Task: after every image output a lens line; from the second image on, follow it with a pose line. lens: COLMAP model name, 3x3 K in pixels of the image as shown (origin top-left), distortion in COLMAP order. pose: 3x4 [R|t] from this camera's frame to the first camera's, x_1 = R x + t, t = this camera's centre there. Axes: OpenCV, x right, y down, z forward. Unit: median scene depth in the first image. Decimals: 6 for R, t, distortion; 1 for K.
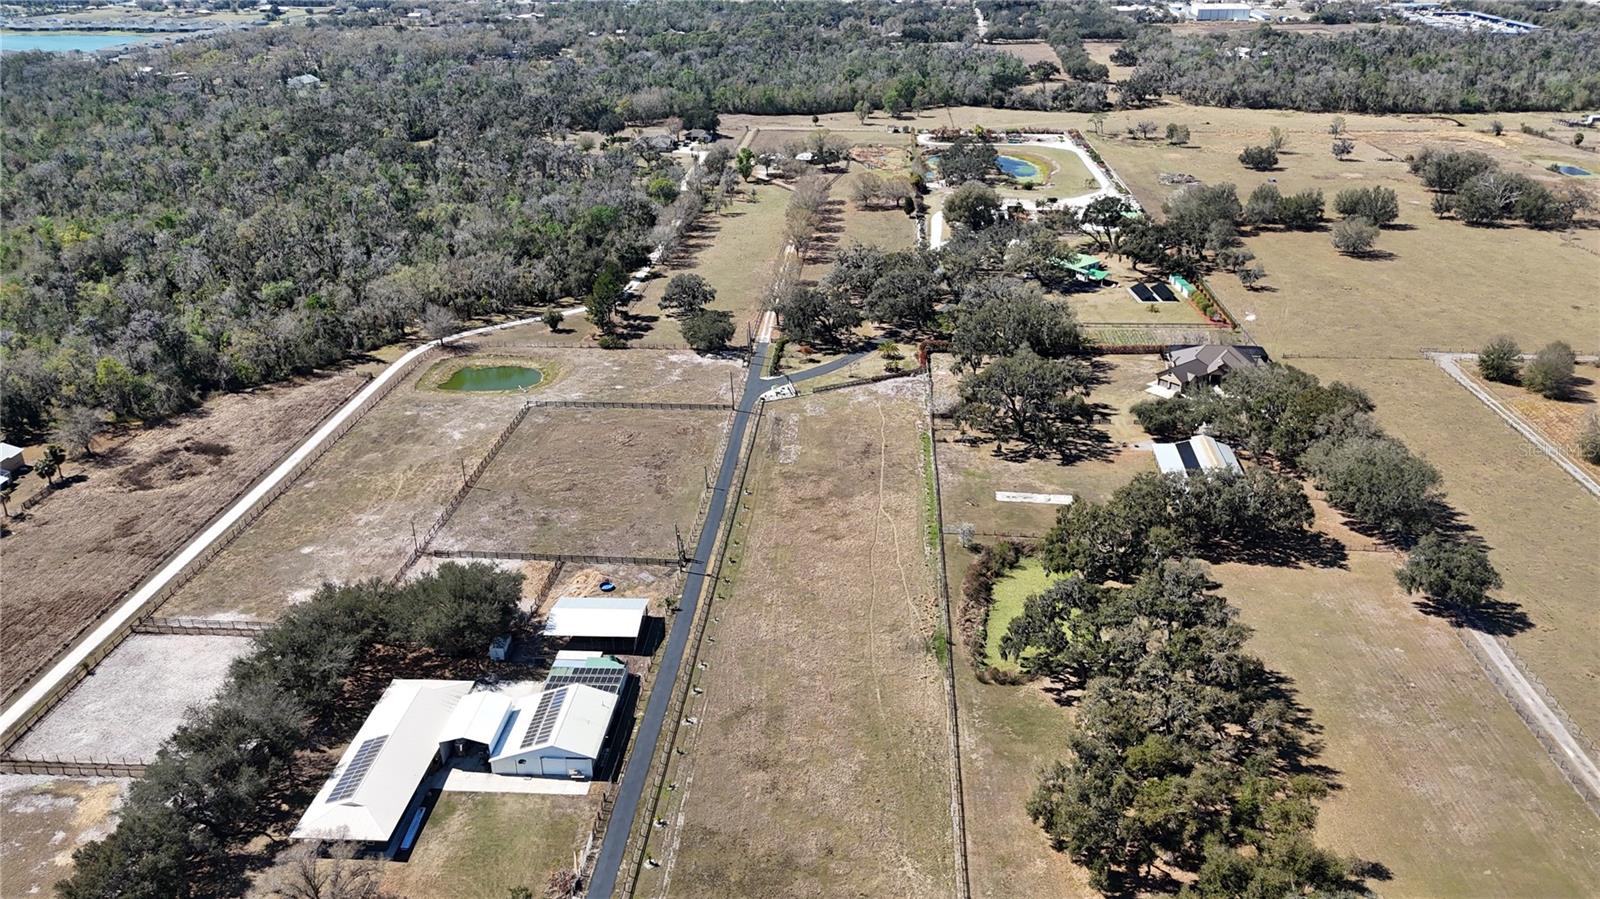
lens RADIAL K [[1178.1, 0, 806.1], [0, 1178.1, 458.0], [0, 0, 1]] dist [0.080542, -0.075634]
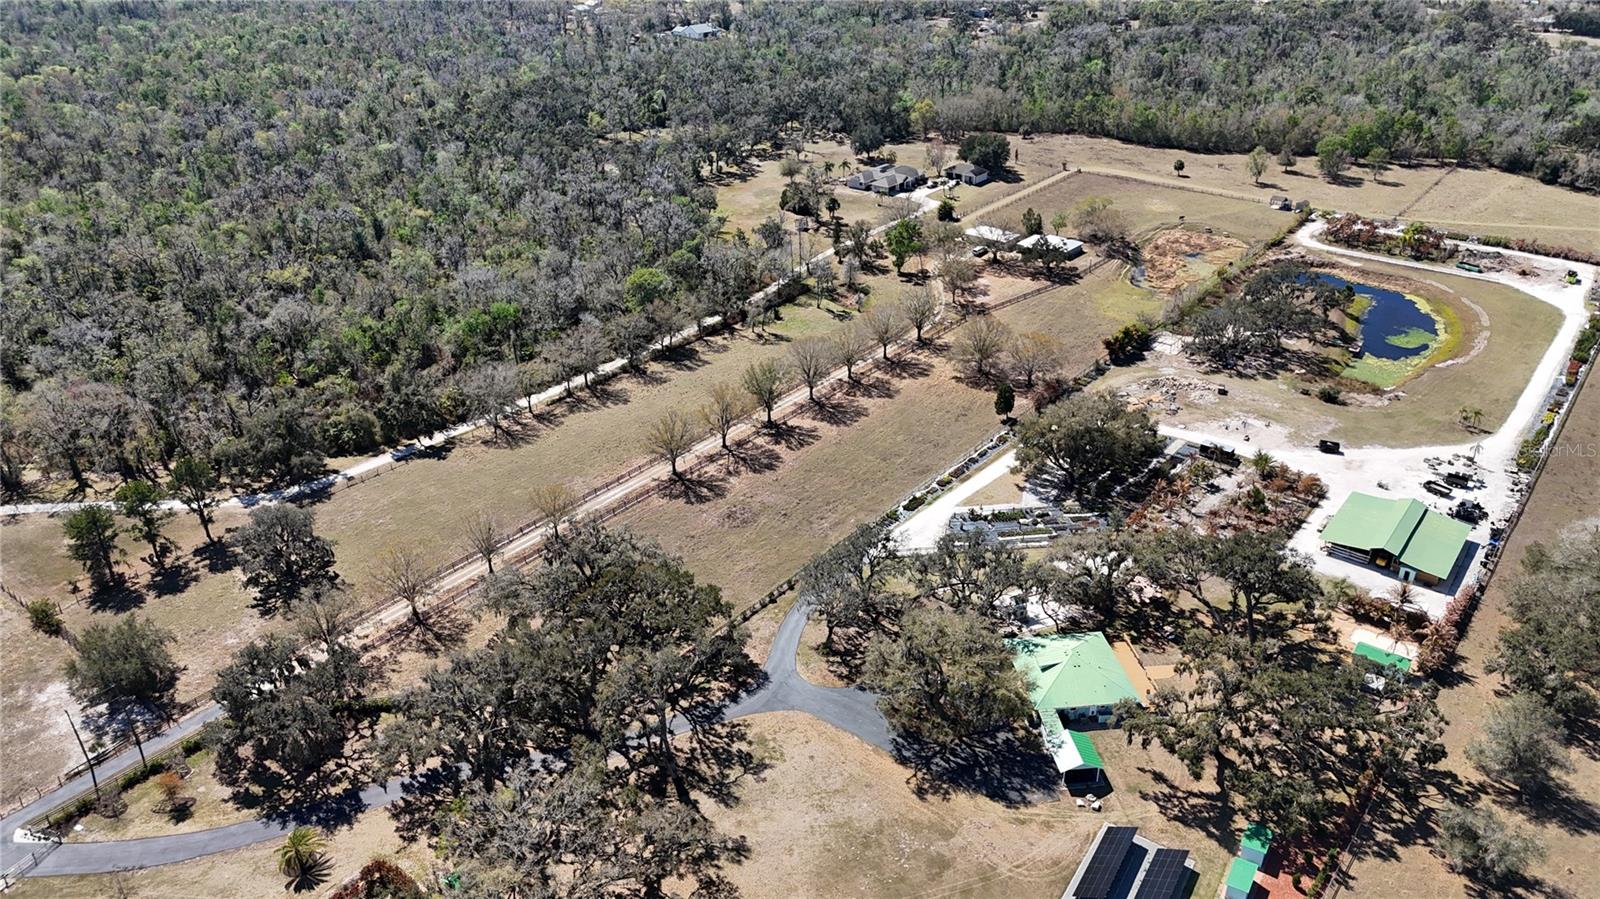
lens RADIAL K [[1178.1, 0, 806.1], [0, 1178.1, 458.0], [0, 0, 1]] dist [0.080542, -0.075634]
pose [[0.832275, 0.265217, -0.486805, 0.265938], [-0.237882, 0.964036, 0.118518, -0.217275], [0.500731, 0.017162, 0.865433, 0.459603]]
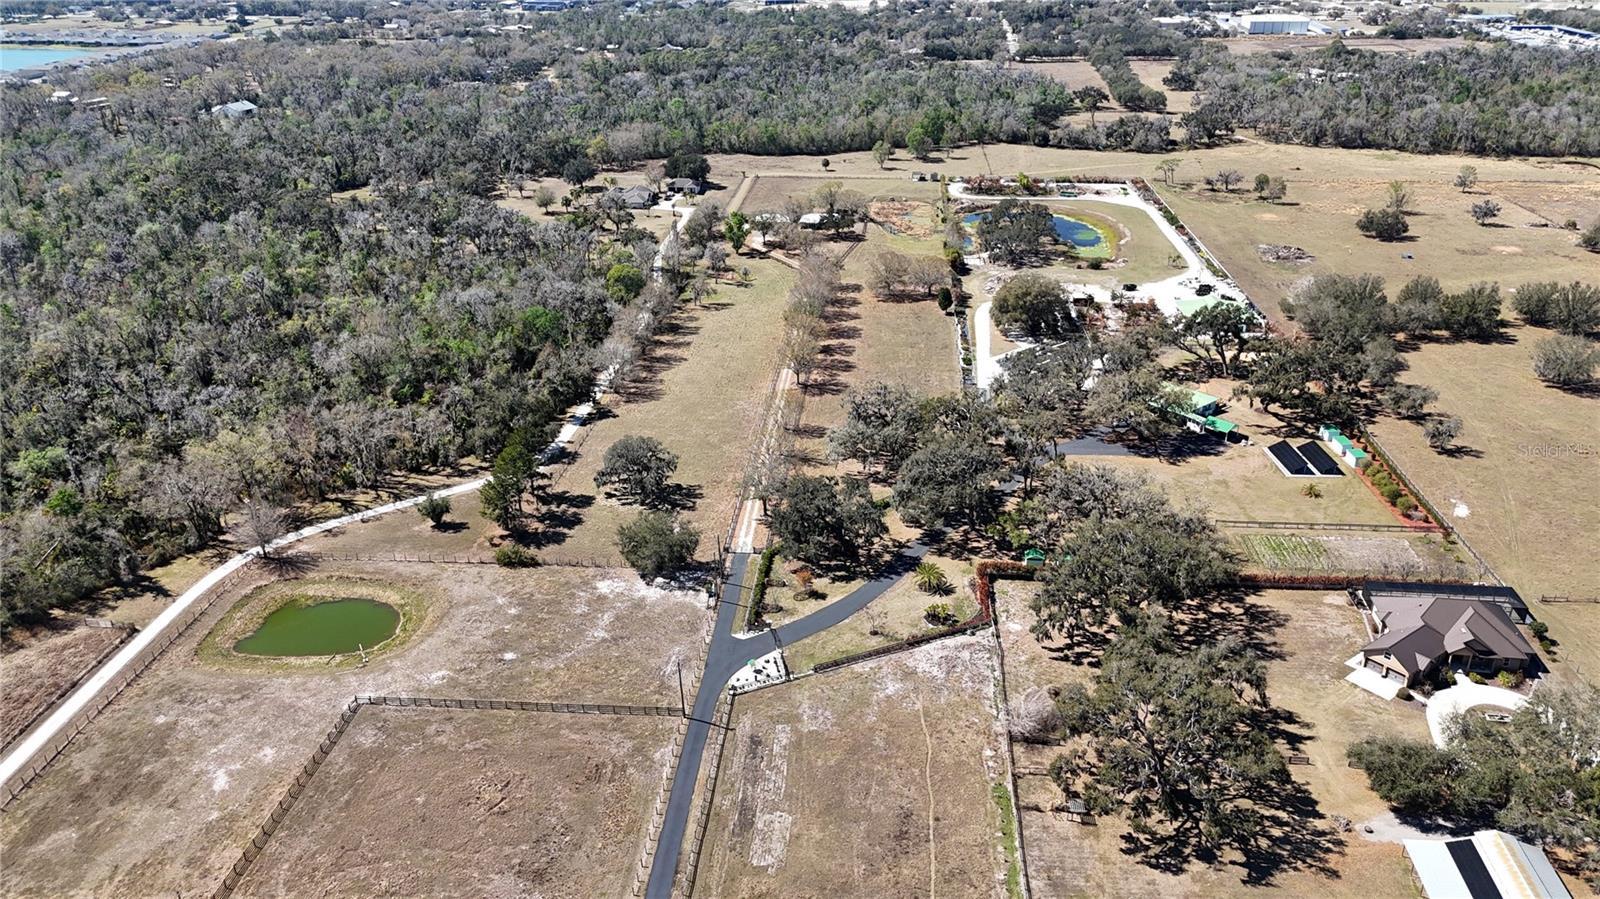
lens RADIAL K [[1178.1, 0, 806.1], [0, 1178.1, 458.0], [0, 0, 1]] dist [0.080542, -0.075634]
pose [[0.999940, 0.004855, -0.009802, 0.004398], [-0.004867, 0.999987, -0.001156, -0.102809], [0.009796, 0.001203, 0.999951, 0.221302]]
